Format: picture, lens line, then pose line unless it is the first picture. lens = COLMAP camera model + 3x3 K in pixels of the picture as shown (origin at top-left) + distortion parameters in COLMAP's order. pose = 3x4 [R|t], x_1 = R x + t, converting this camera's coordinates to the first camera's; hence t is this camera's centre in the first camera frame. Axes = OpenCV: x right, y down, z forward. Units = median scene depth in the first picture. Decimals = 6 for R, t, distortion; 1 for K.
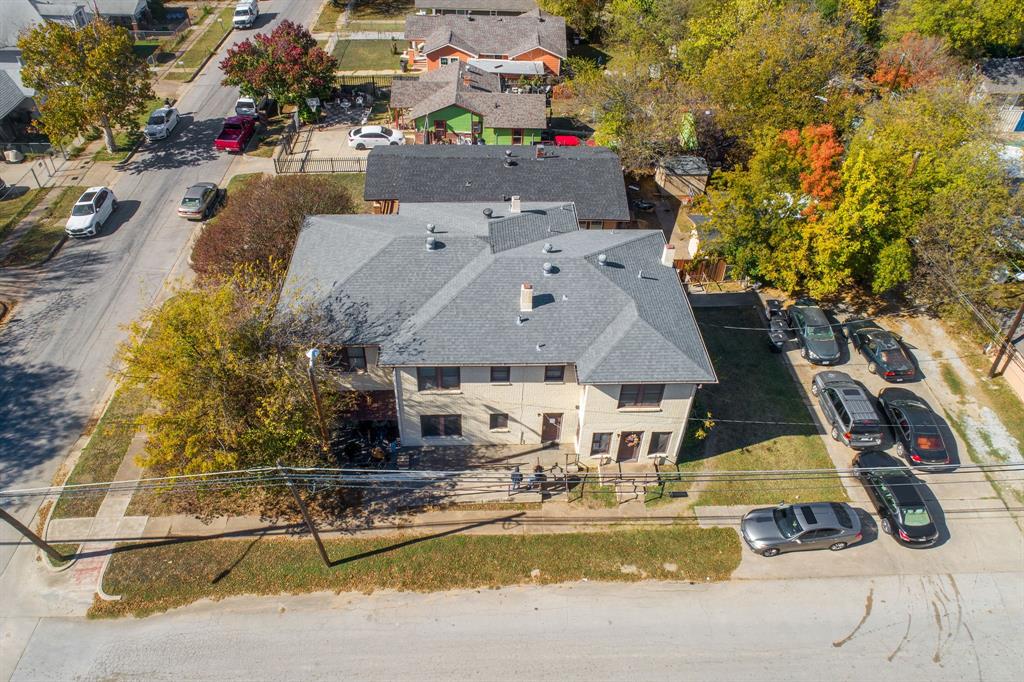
lens RADIAL K [[700.6, 0, 510.4], [0, 700.6, 333.3], [0, 0, 1]] dist [-0.000858, 0.002515]
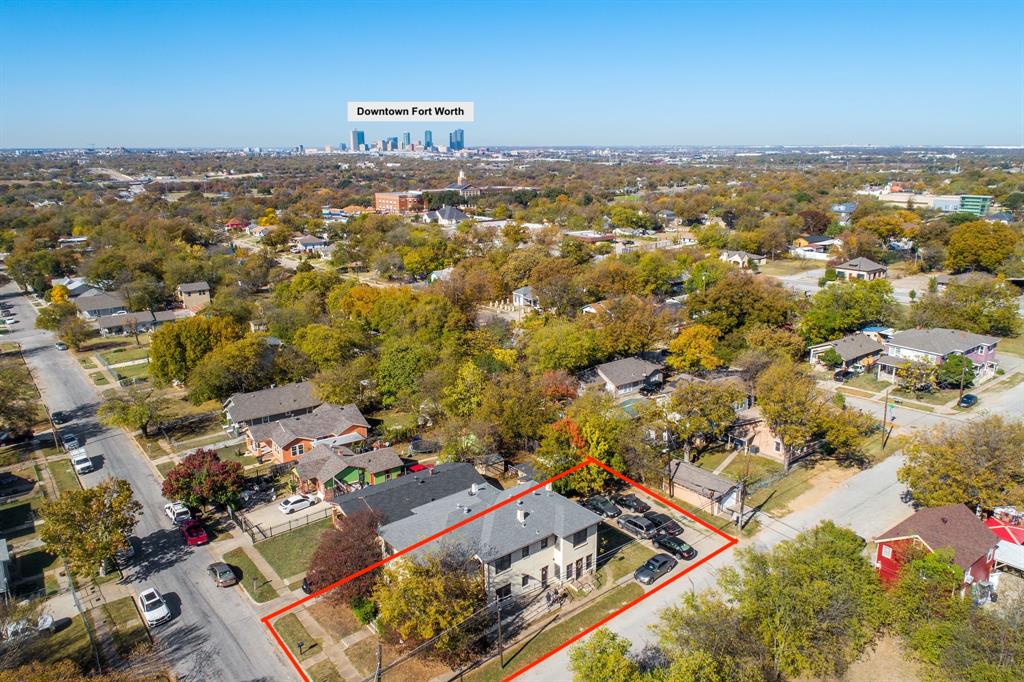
lens RADIAL K [[700.6, 0, 515.1], [0, 700.6, 341.0], [0, 0, 1]] dist [-0.000858, 0.002515]
pose [[0.804221, -0.177289, 0.567272, -1.090547], [0.412297, 0.853879, -0.317650, 0.164802], [-0.428066, 0.489346, 0.759803, -0.908914]]
